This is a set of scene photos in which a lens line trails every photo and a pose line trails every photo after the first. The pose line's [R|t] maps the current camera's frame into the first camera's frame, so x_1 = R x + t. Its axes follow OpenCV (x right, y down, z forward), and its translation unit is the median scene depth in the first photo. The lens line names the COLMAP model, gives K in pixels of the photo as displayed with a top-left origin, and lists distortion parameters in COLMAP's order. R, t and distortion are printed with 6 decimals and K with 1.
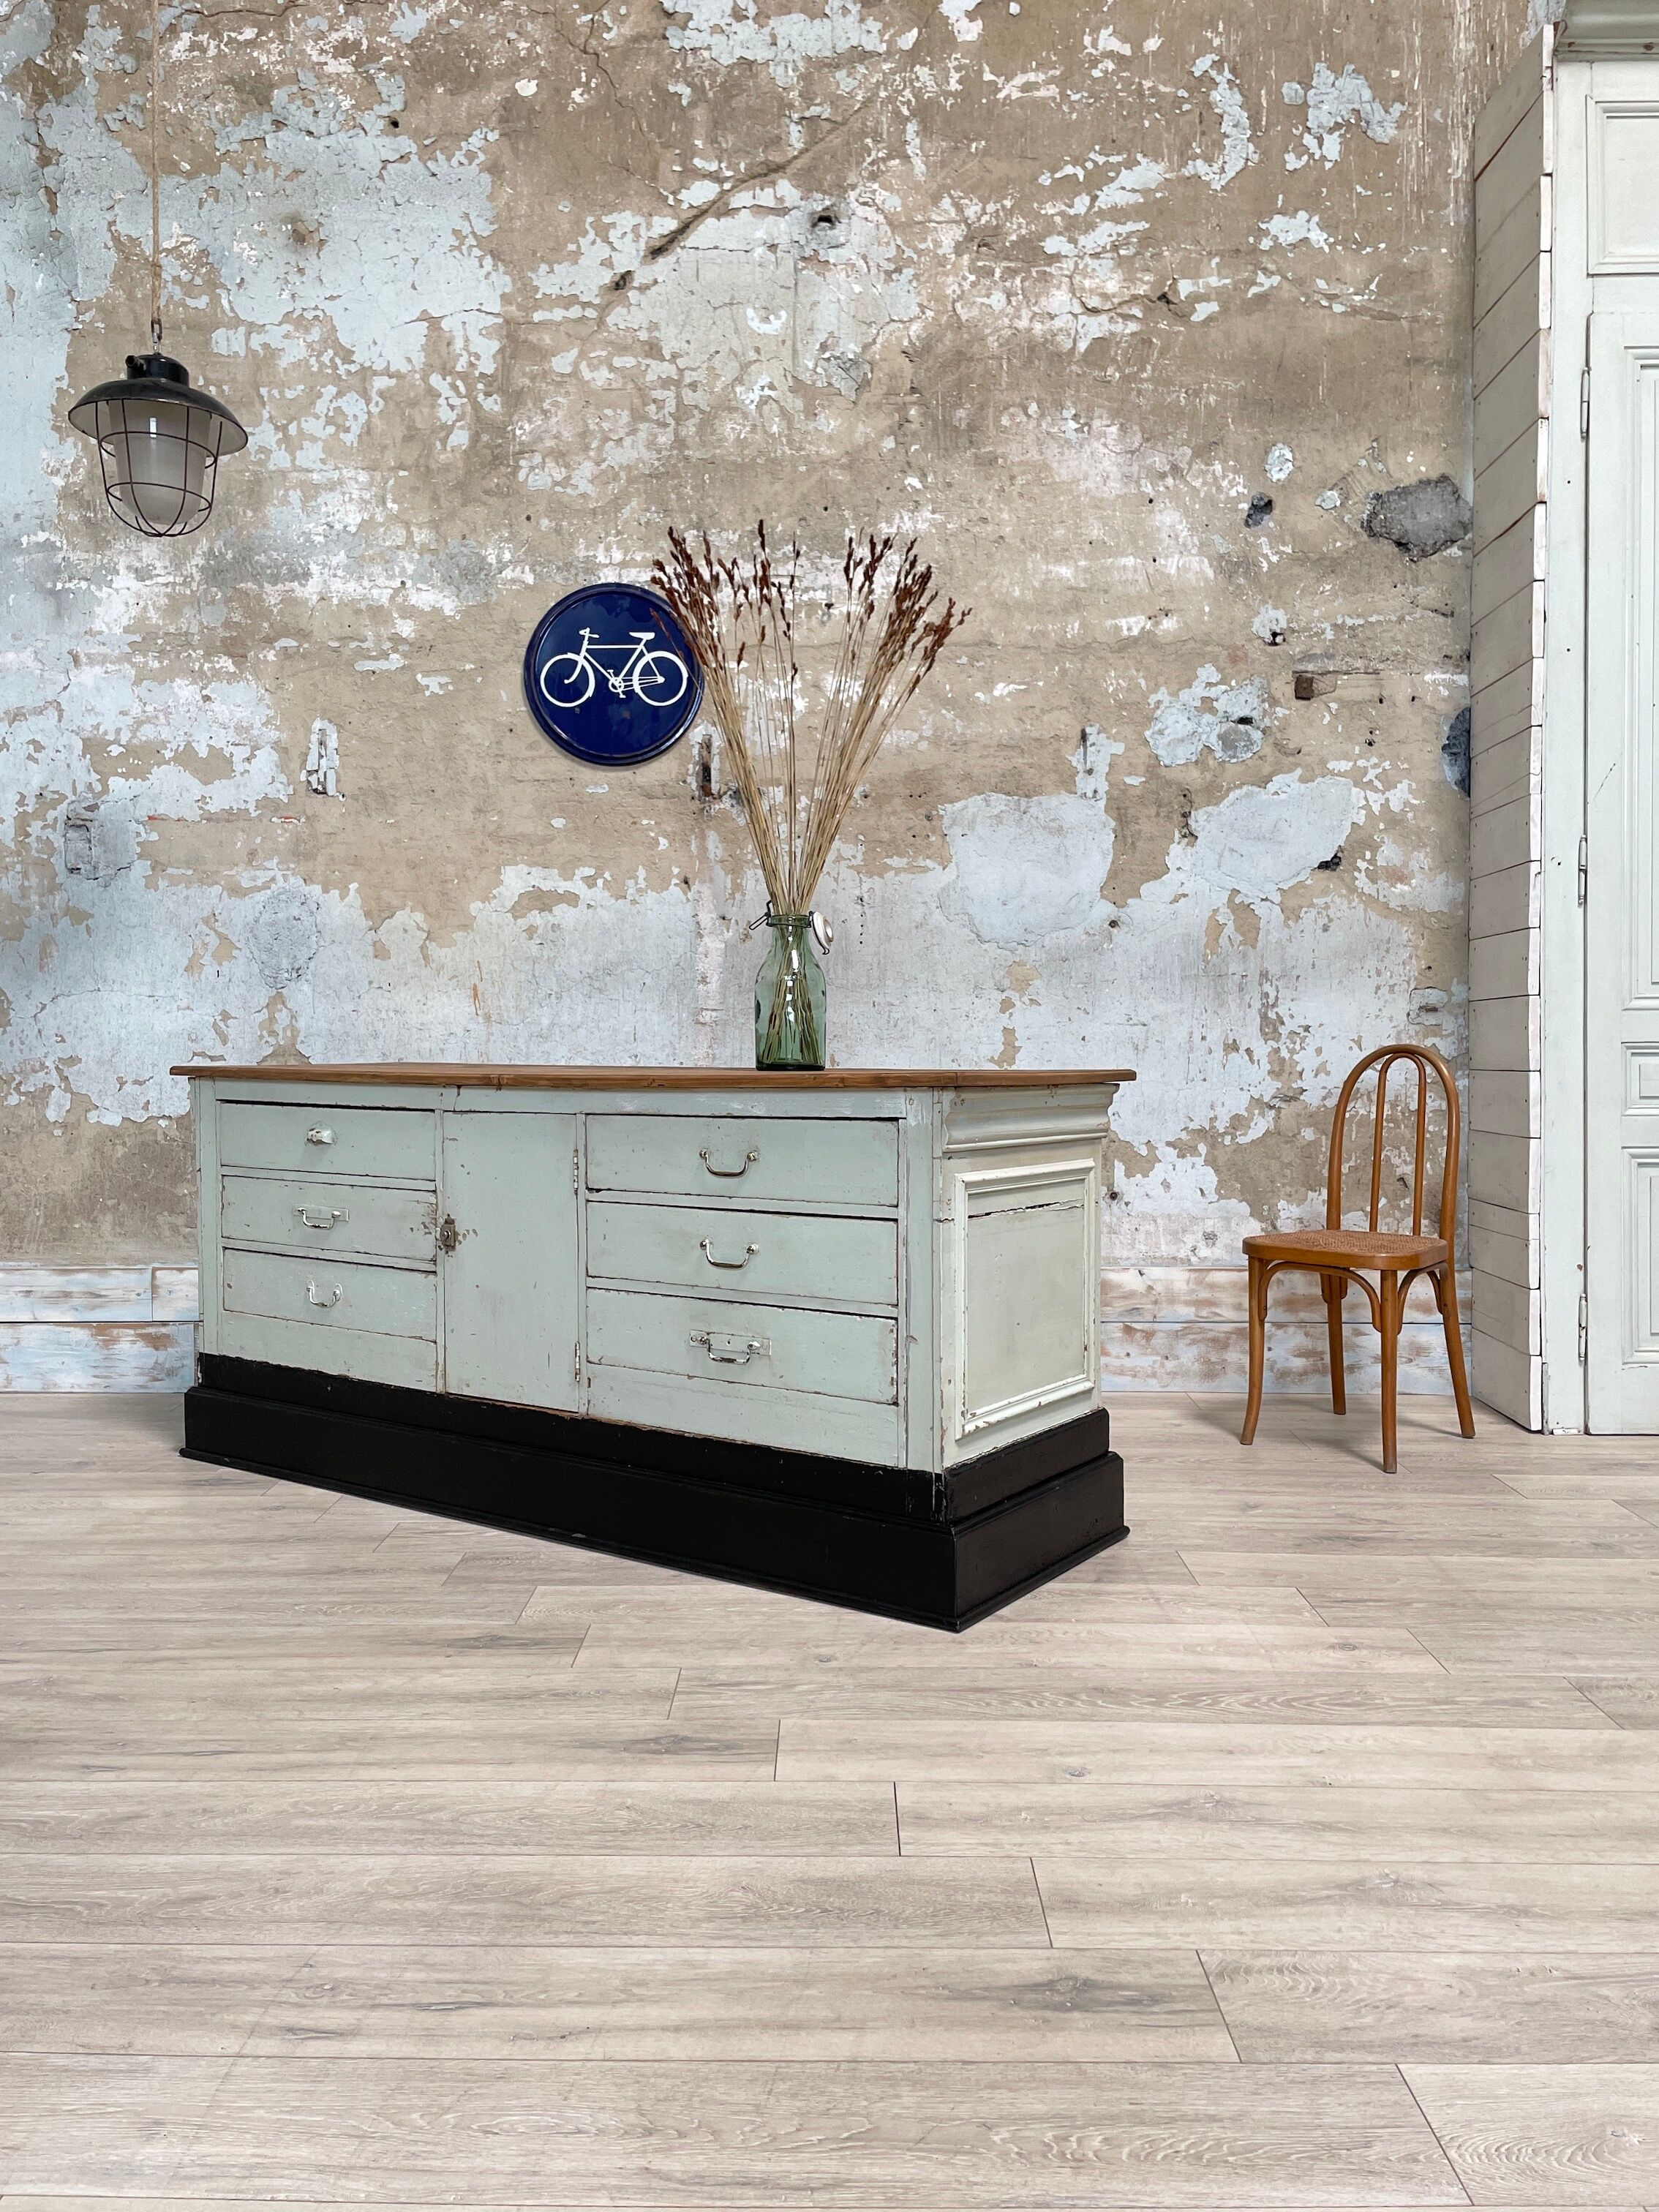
lens RADIAL K [[1678.3, 0, 830.8], [0, 1678.3, 1095.5], [0, 0, 1]] dist [0.081546, -0.108518]
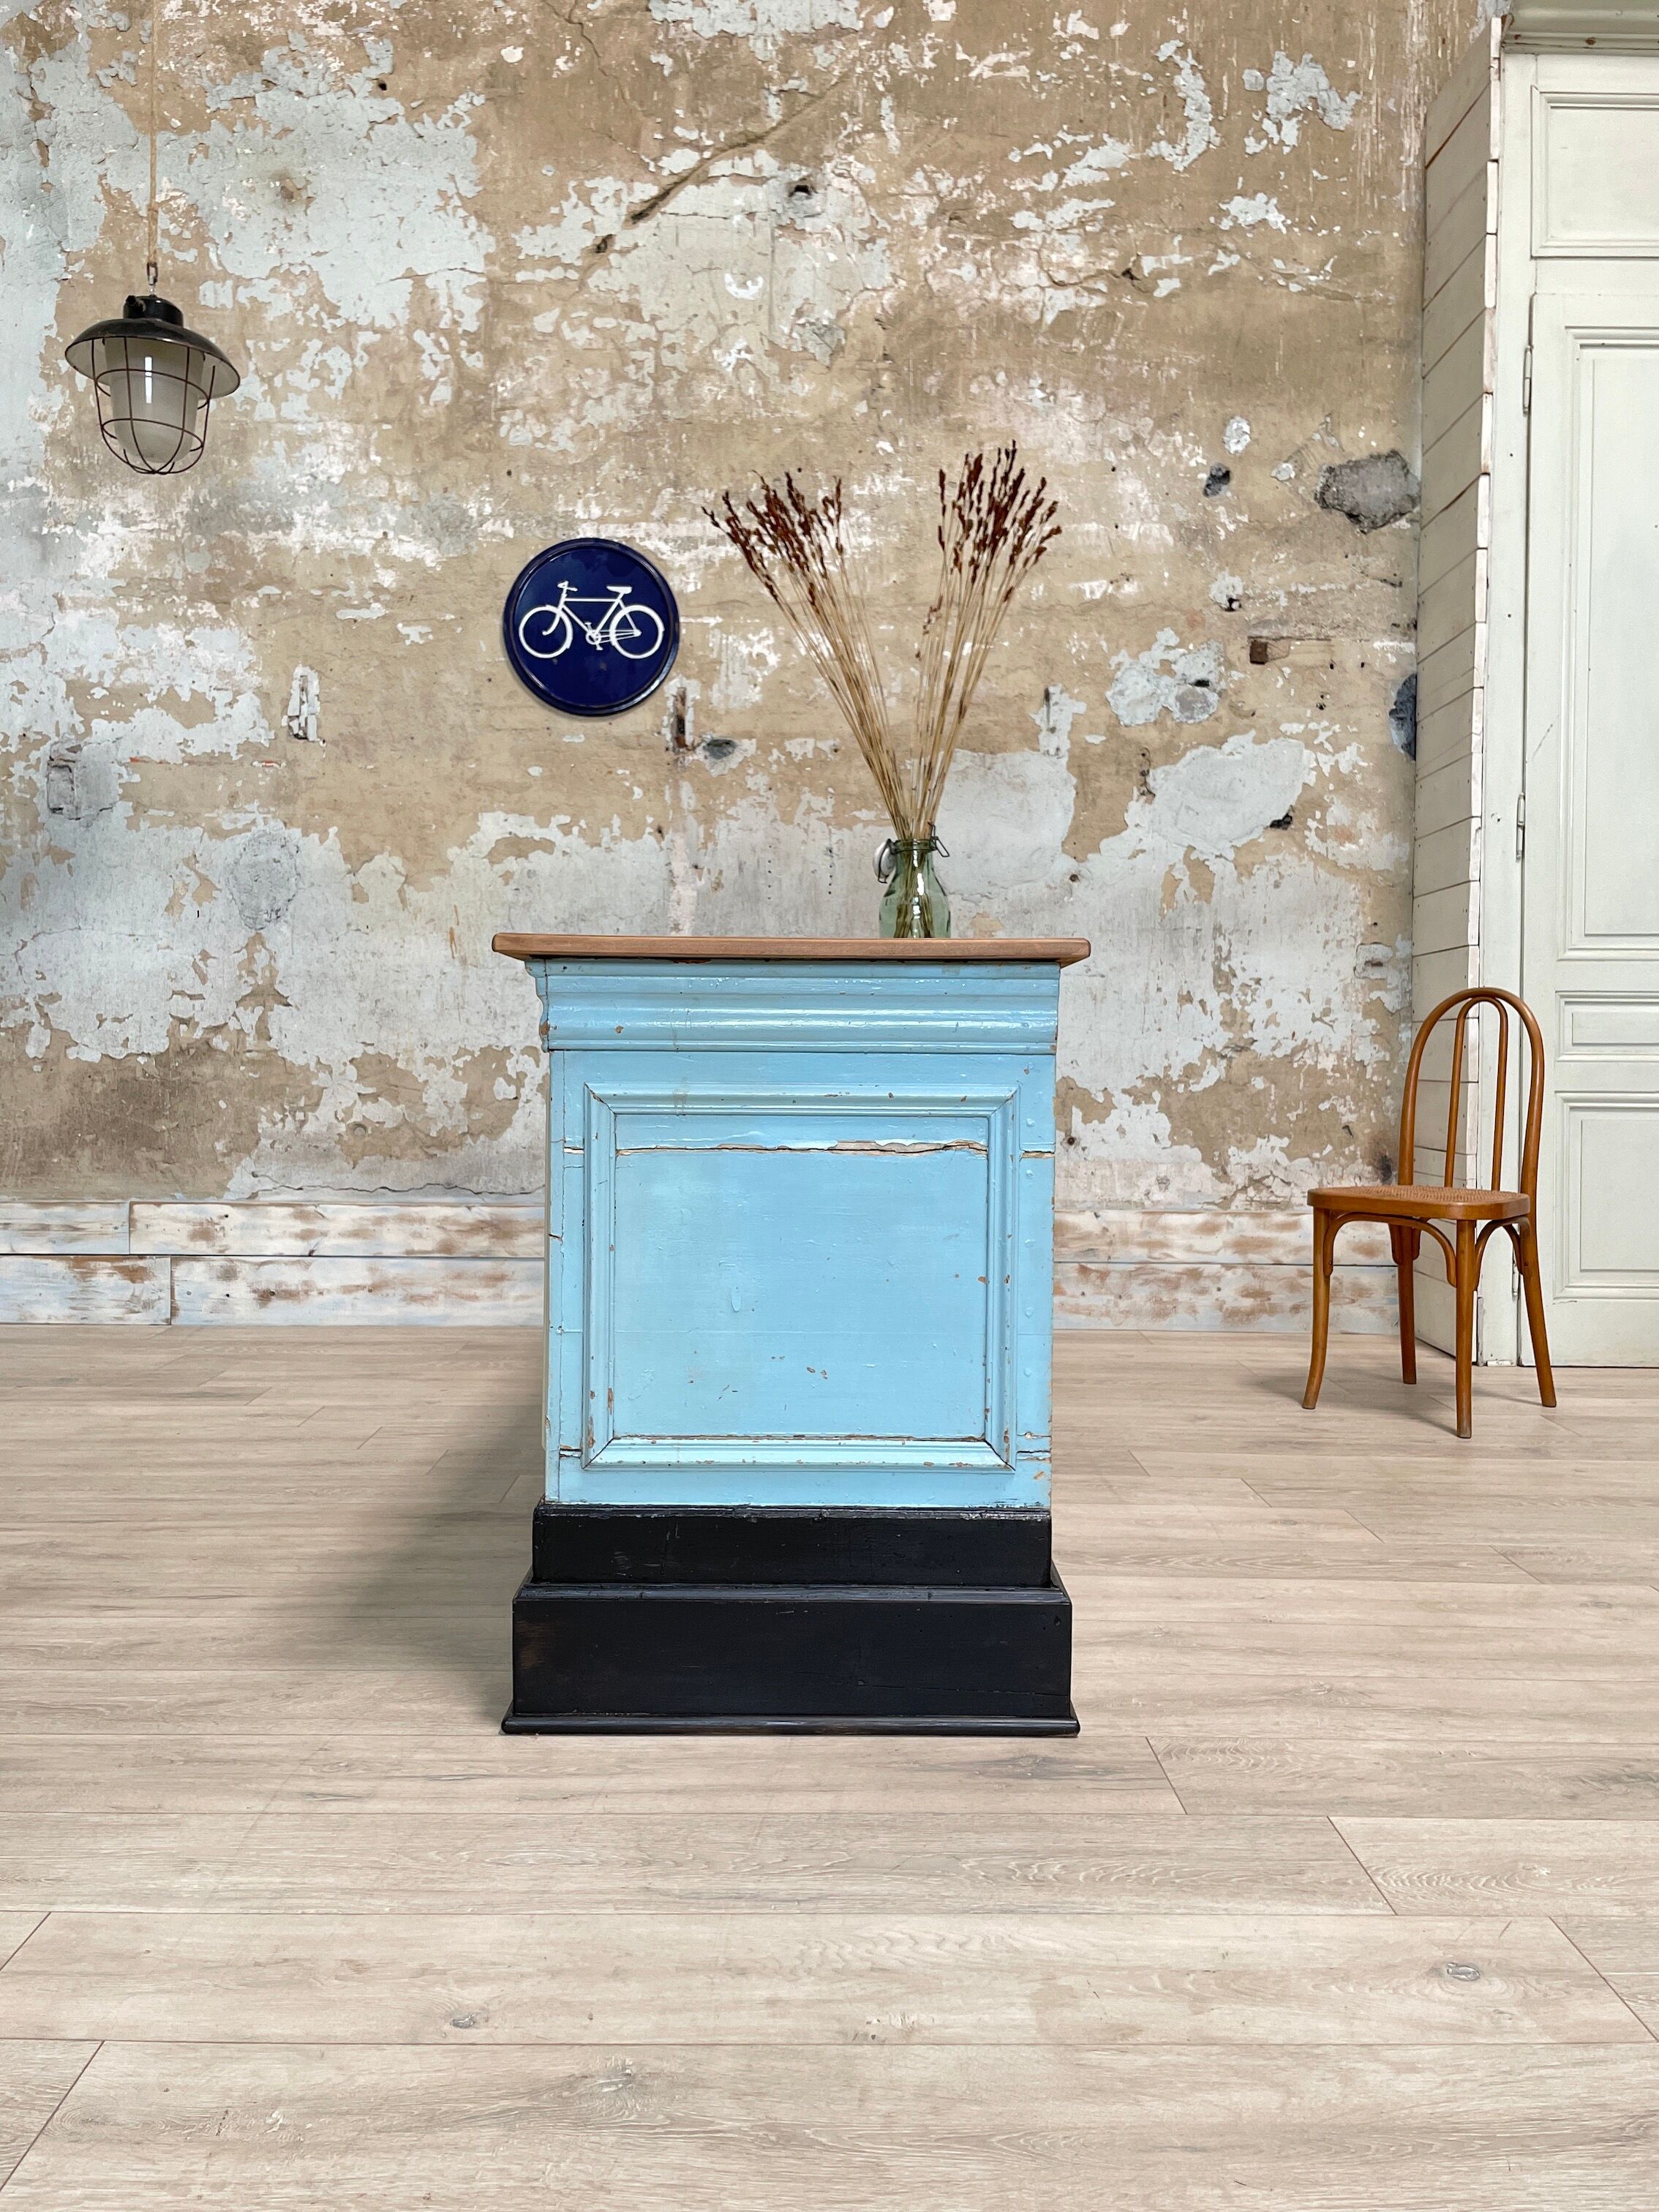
lens RADIAL K [[1678.3, 0, 833.1], [0, 1678.3, 1099.8], [0, 0, 1]] dist [0.081546, -0.108518]
pose [[0.999551, 0.010329, 0.028129, -0.007654], [-0.010264, 0.999944, -0.002446, 0.038674], [-0.028153, 0.002156, 0.999601, -0.029842]]
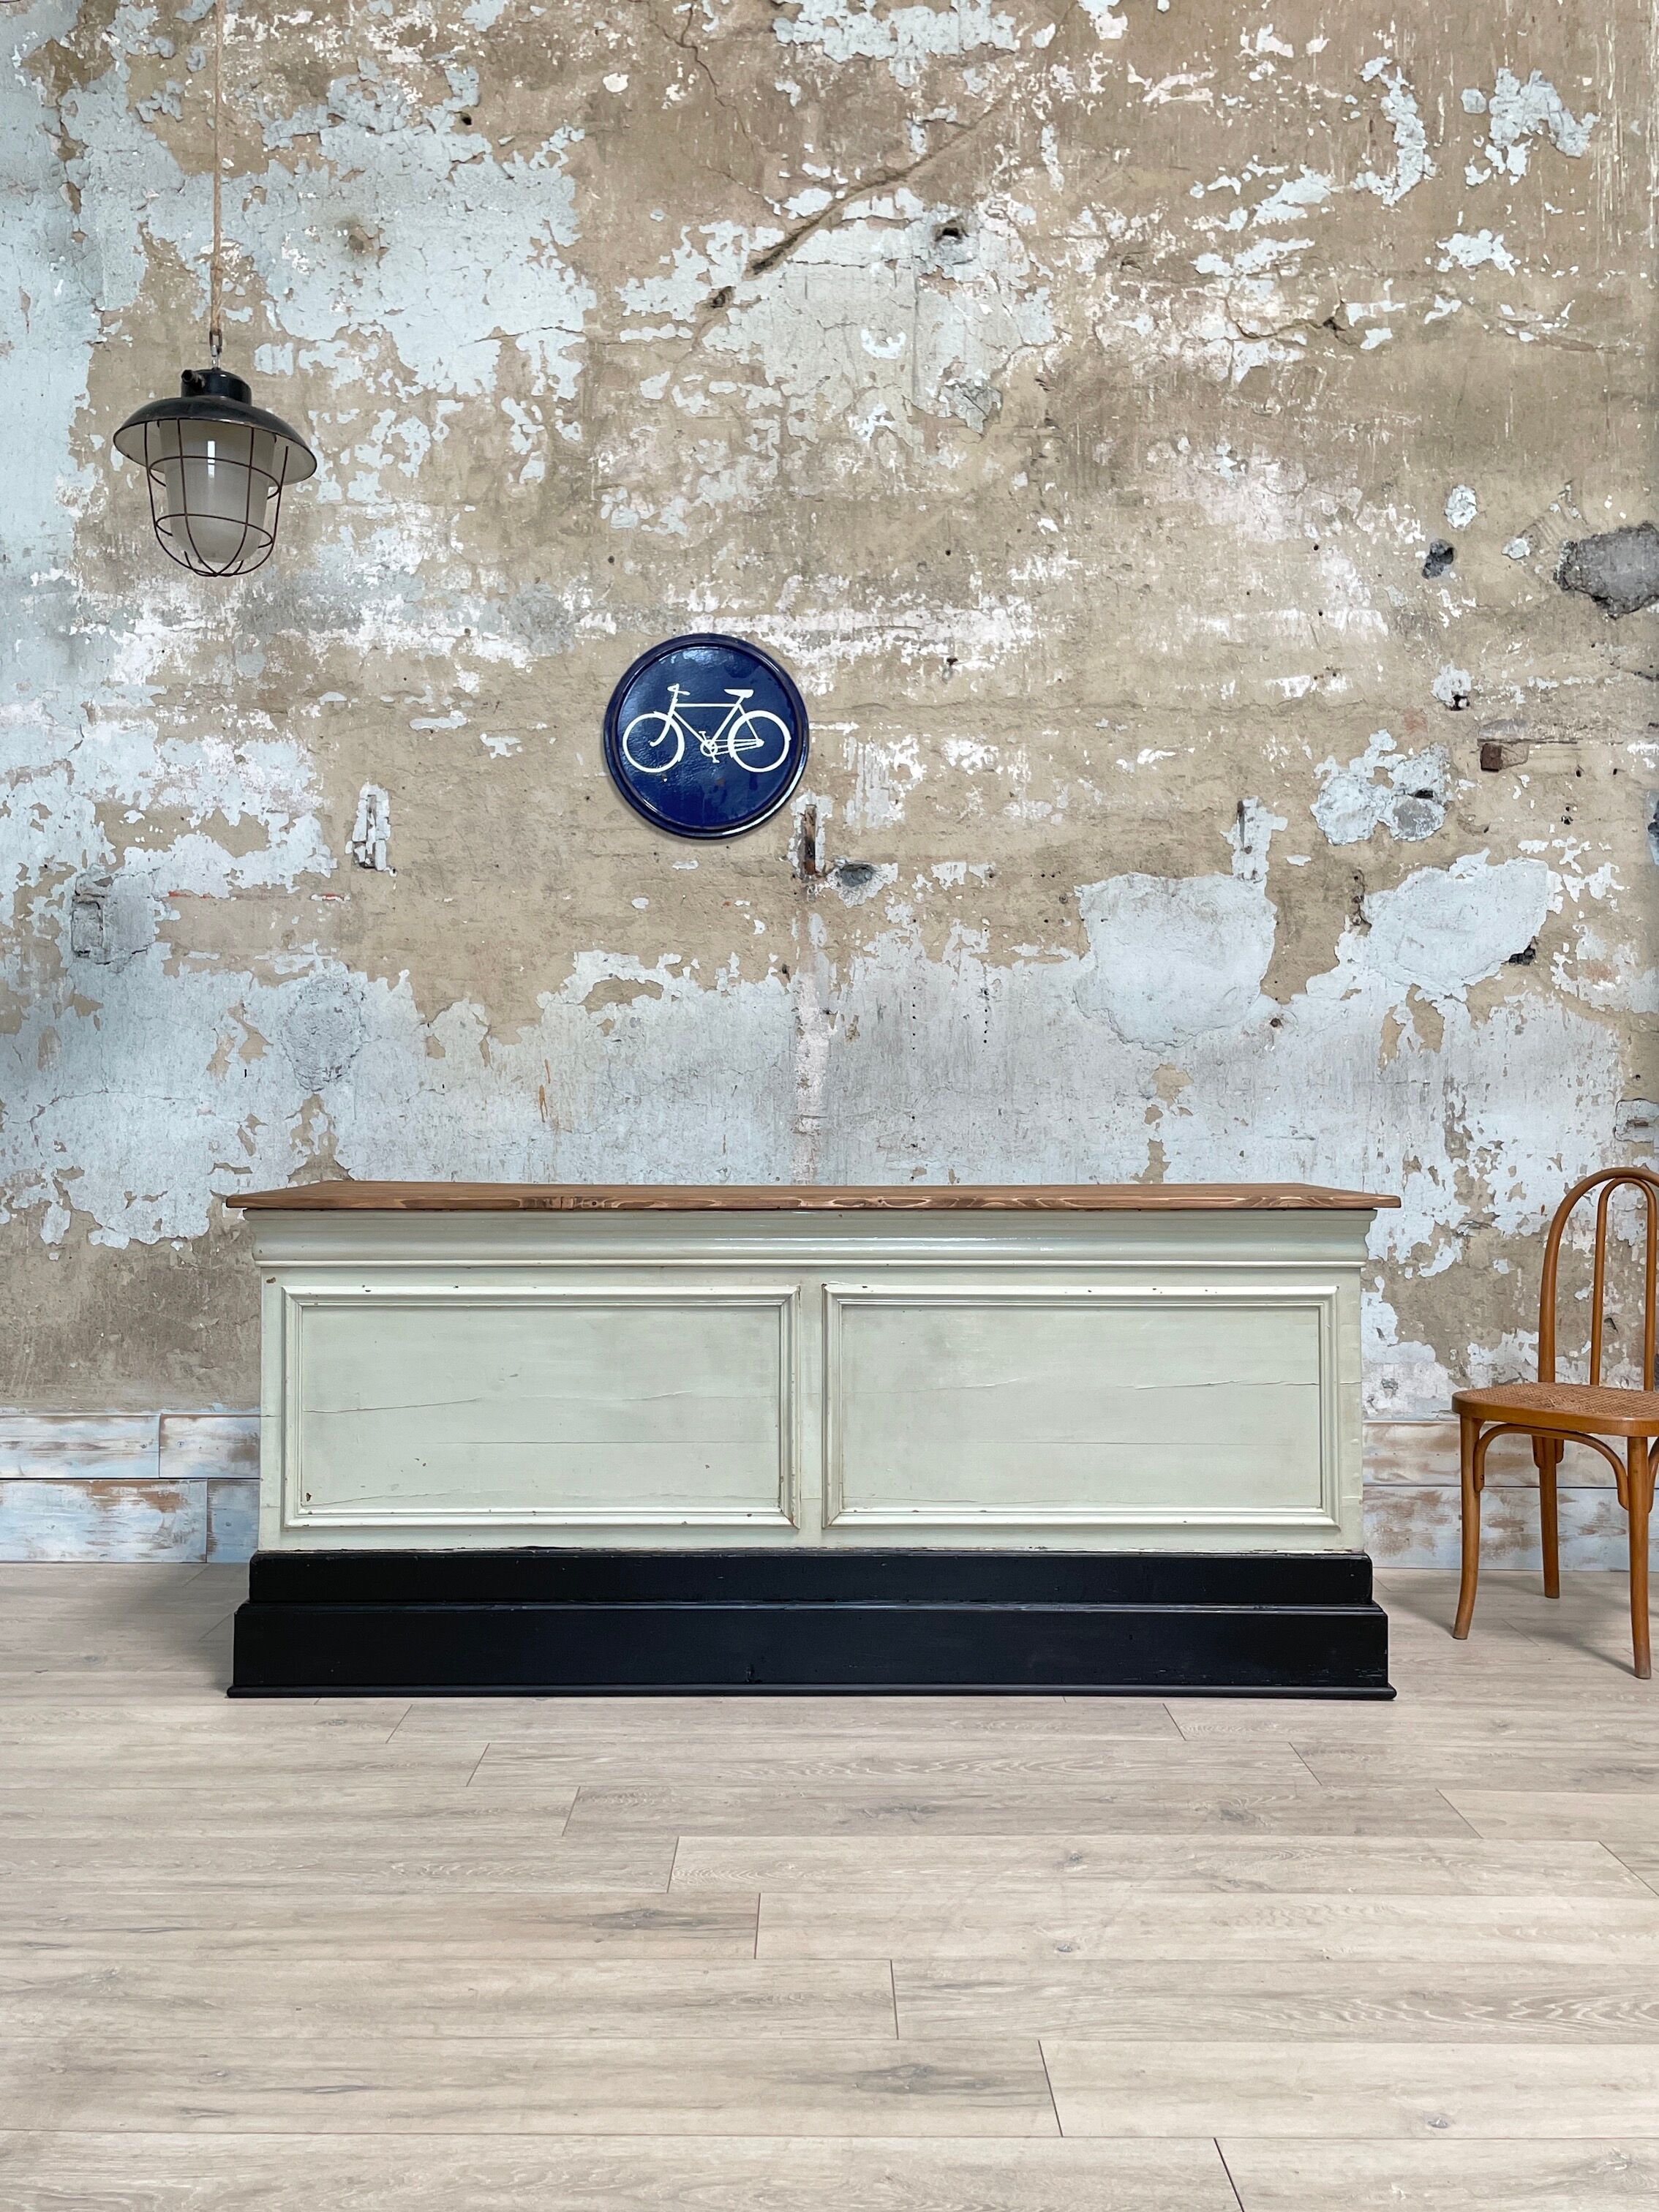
lens RADIAL K [[1824.5, 0, 834.3], [0, 1824.5, 1096.2], [0, 0, 1]] dist [0.084228, -0.113324]
pose [[0.999878, 0.007179, 0.013894, -0.073742], [-0.006524, 0.998889, -0.046663, -0.018226], [-0.014214, 0.046567, 0.998814, 0.056429]]
